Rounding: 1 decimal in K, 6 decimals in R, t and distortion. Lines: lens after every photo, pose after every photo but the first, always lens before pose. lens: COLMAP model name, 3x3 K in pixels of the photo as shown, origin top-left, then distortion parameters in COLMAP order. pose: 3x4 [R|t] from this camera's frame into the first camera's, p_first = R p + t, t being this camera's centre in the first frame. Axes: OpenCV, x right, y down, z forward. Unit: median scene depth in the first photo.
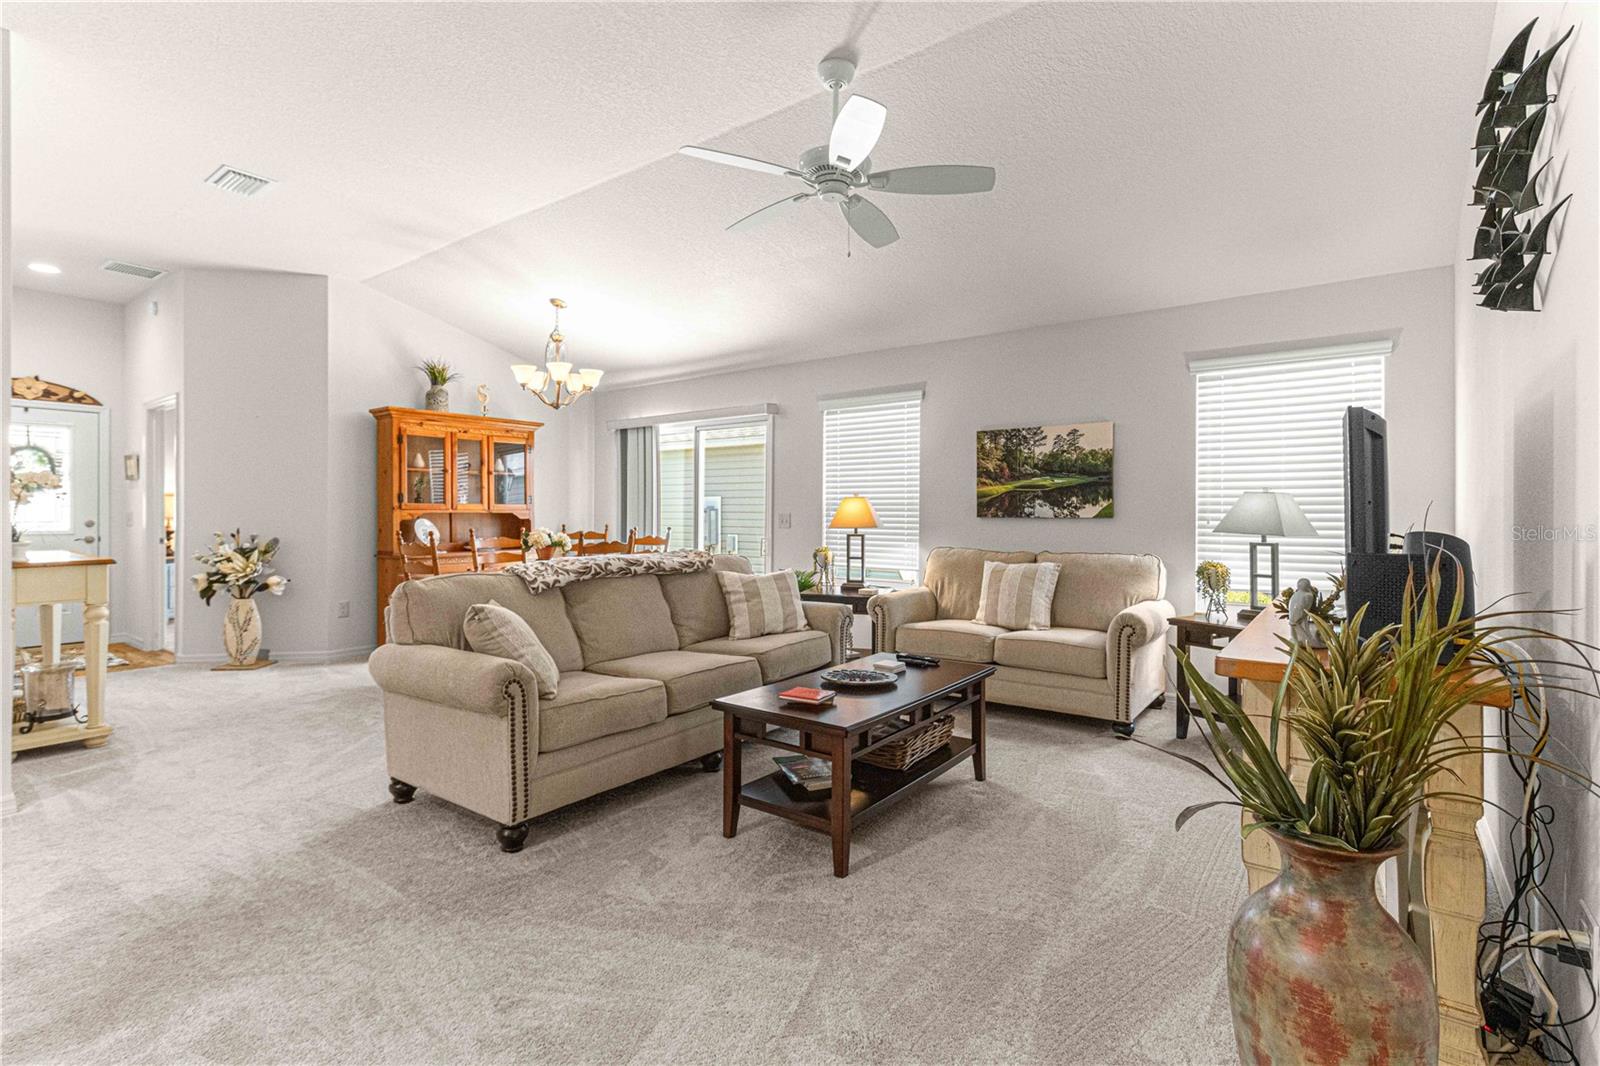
lens RADIAL K [[749.7, 0, 798.3], [0, 749.7, 514.2], [0, 0, 1]] dist [0.004121, 0.000661]
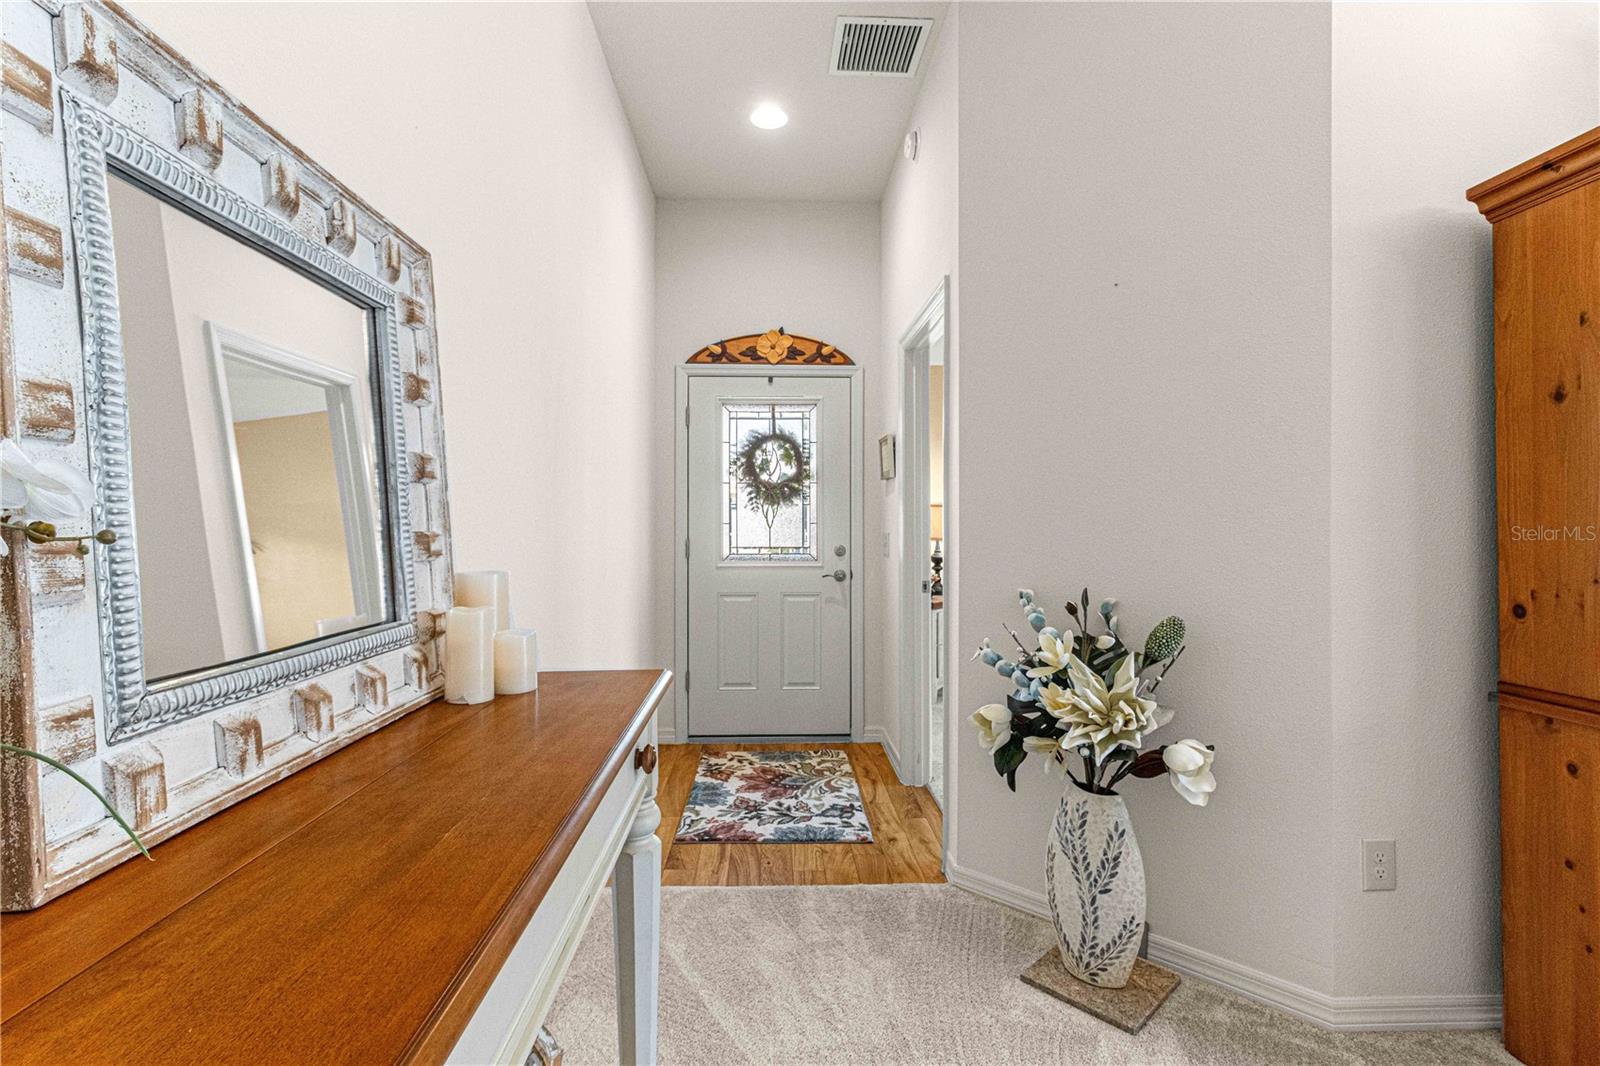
lens RADIAL K [[749.7, 0, 801.0], [0, 749.7, 520.1], [0, 0, 1]] dist [0.004121, 0.000661]
pose [[0.636231, -0.005580, -0.771479, -0.564690], [-0.000419, 0.999971, -0.007578, -0.010875], [0.771499, 0.005145, 0.636210, 0.682299]]
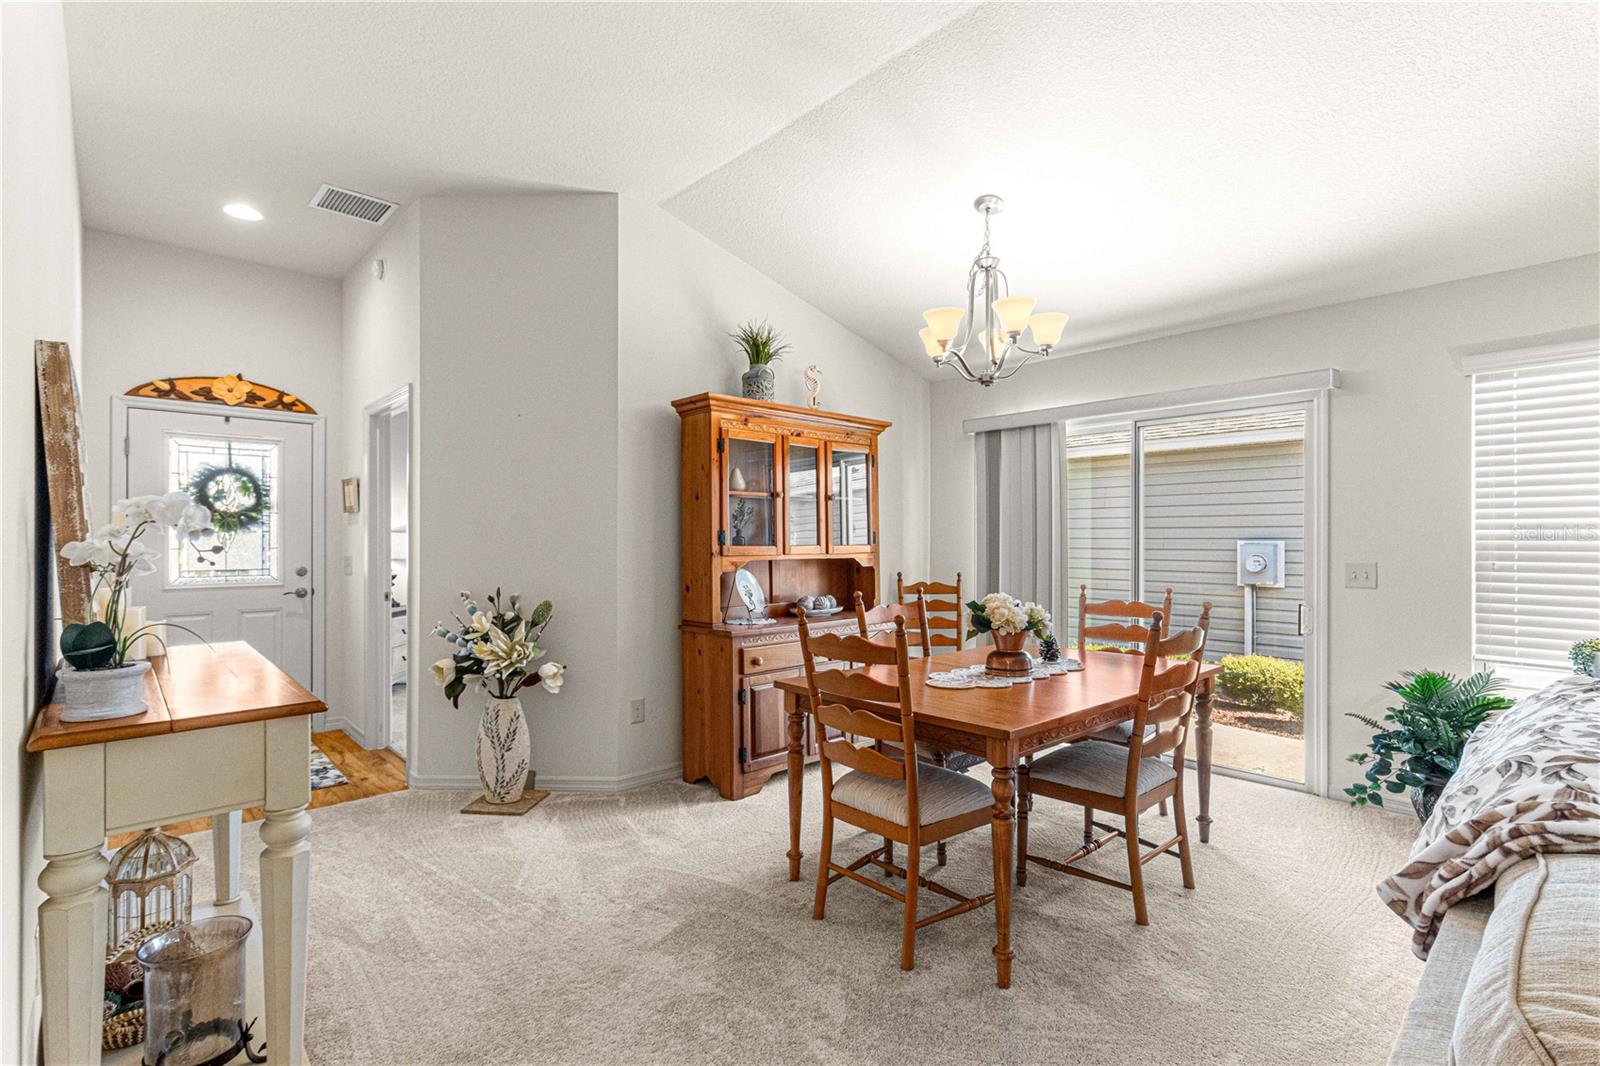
lens RADIAL K [[749.7, 0, 797.1], [0, 749.7, 537.8], [0, 0, 1]] dist [0.004121, 0.000661]
pose [[0.983357, -0.001848, -0.181677, -0.384540], [0.001180, 0.999992, -0.003786, -0.021267], [0.181682, 0.003508, 0.983351, 0.425283]]
